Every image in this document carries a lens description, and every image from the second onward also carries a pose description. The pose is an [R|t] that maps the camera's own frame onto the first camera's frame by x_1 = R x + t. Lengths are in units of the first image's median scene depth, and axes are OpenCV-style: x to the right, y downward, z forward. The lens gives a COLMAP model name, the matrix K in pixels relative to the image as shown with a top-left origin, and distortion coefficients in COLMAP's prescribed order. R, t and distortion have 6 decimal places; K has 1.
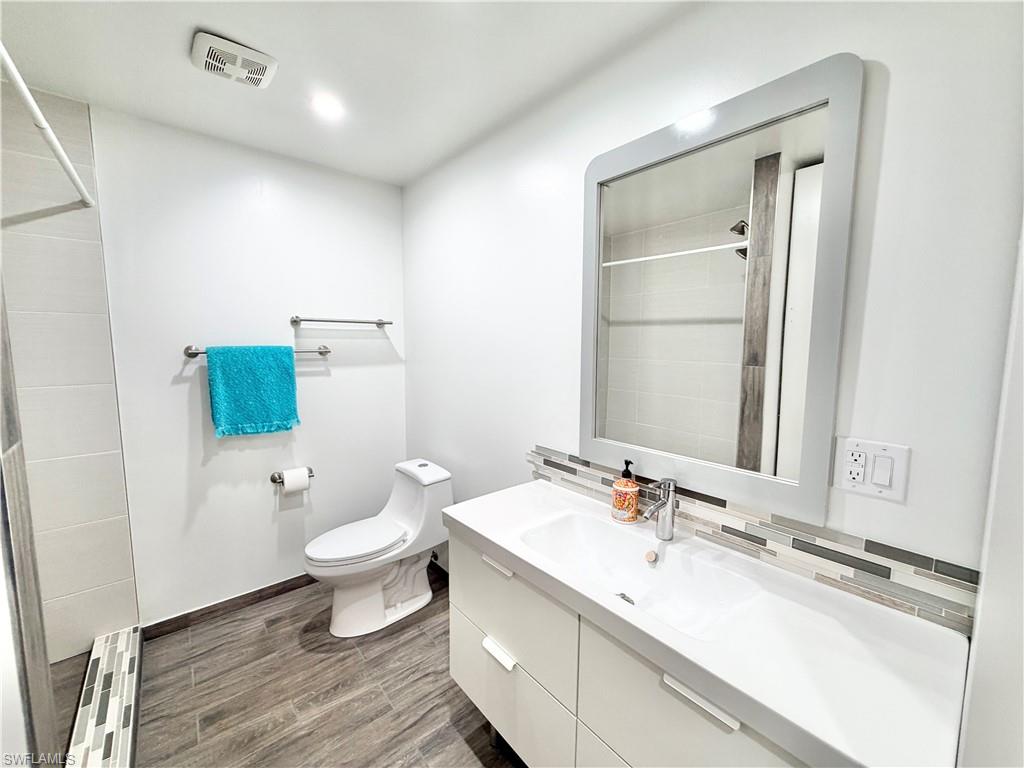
lens RADIAL K [[407.7, 0, 508.8], [0, 407.7, 383.5], [0, 0, 1]] dist [0.000884, -0.000205]
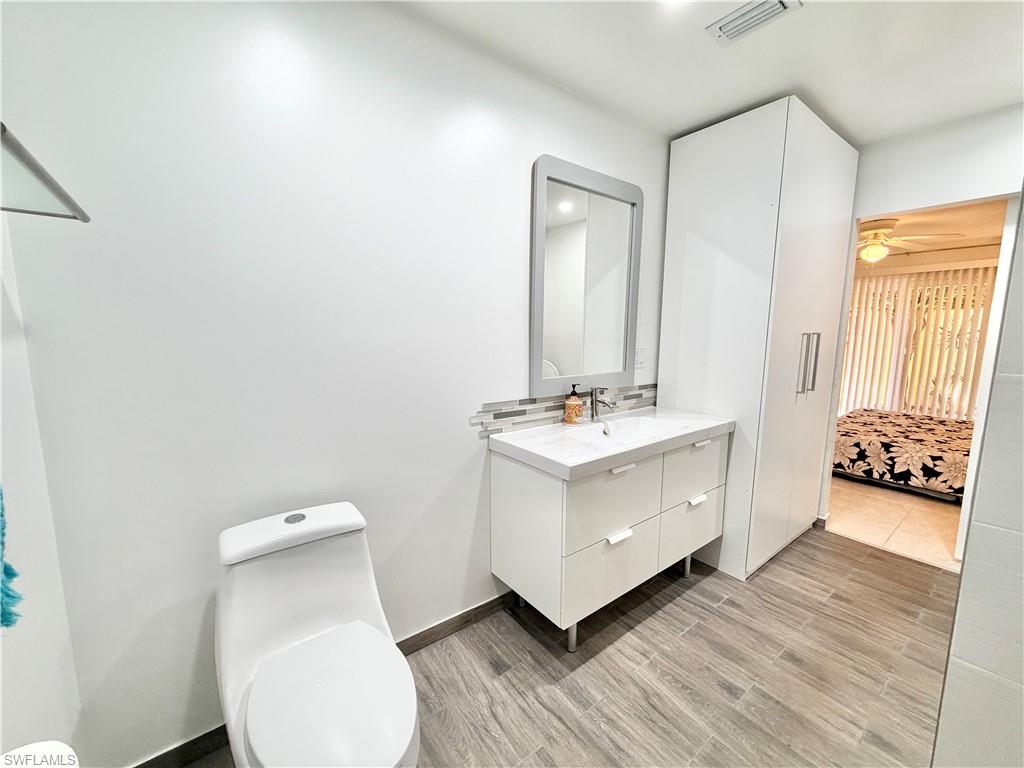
lens RADIAL K [[407.7, 0, 508.8], [0, 407.7, 383.5], [0, 0, 1]] dist [0.000884, -0.000205]
pose [[0.051065, -0.133552, 0.989725, -1.024112], [0.093396, 0.987314, 0.128408, -0.022953], [-0.994319, 0.085879, 0.062891, 0.986469]]
